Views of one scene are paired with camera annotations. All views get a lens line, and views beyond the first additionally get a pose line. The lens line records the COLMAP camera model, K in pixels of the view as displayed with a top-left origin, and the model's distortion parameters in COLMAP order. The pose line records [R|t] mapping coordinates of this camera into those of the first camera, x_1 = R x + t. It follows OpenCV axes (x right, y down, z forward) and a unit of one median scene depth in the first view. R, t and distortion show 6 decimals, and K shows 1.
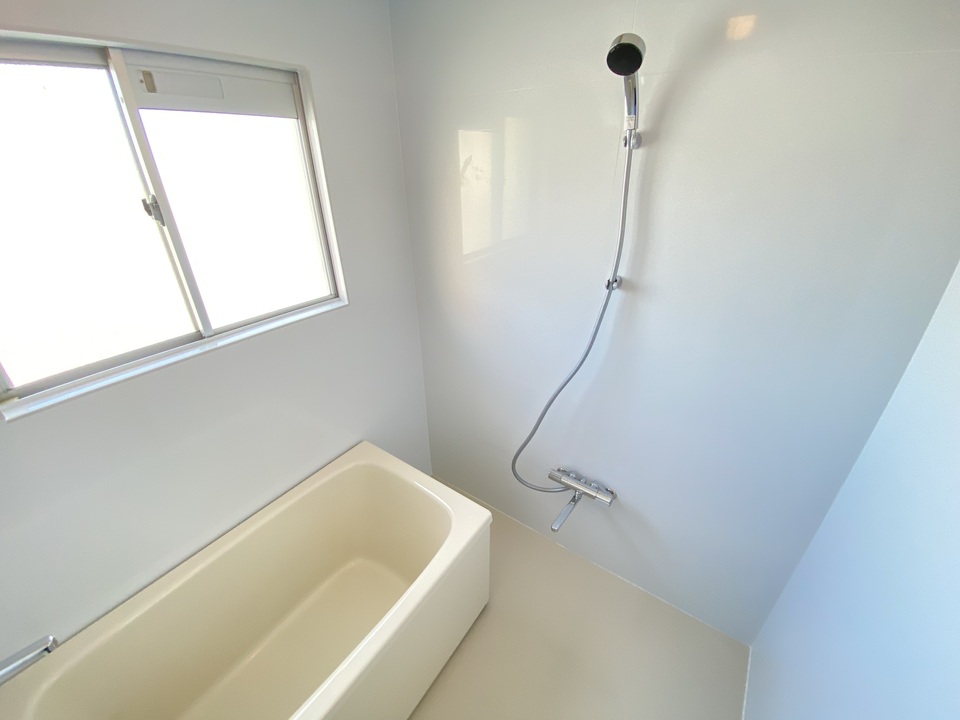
lens RADIAL K [[388.1, 0, 480.0], [0, 388.1, 360.0], [0, 0, 1]] dist [0.019123, -0.020168]
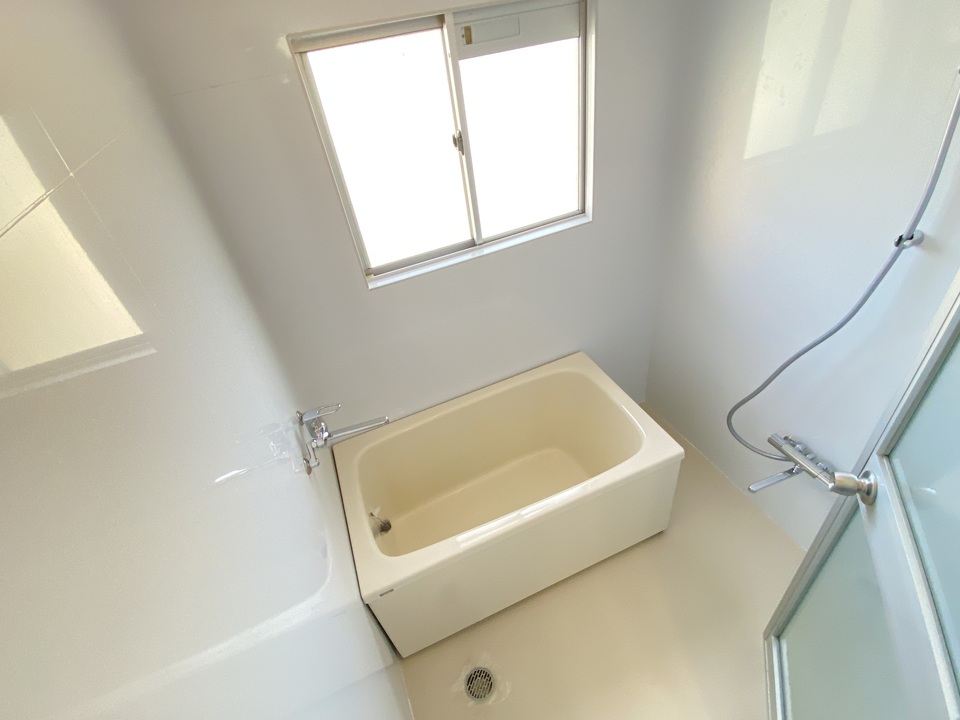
lens RADIAL K [[474.8, 0, 480.0], [0, 474.8, 360.0], [0, 0, 1]] dist [0.025894, -0.023983]
pose [[0.838626, 0.251345, -0.483251, 0.141312], [-0.138096, 0.956297, 0.257732, -0.092848], [0.526911, -0.149406, 0.836685, -0.330190]]
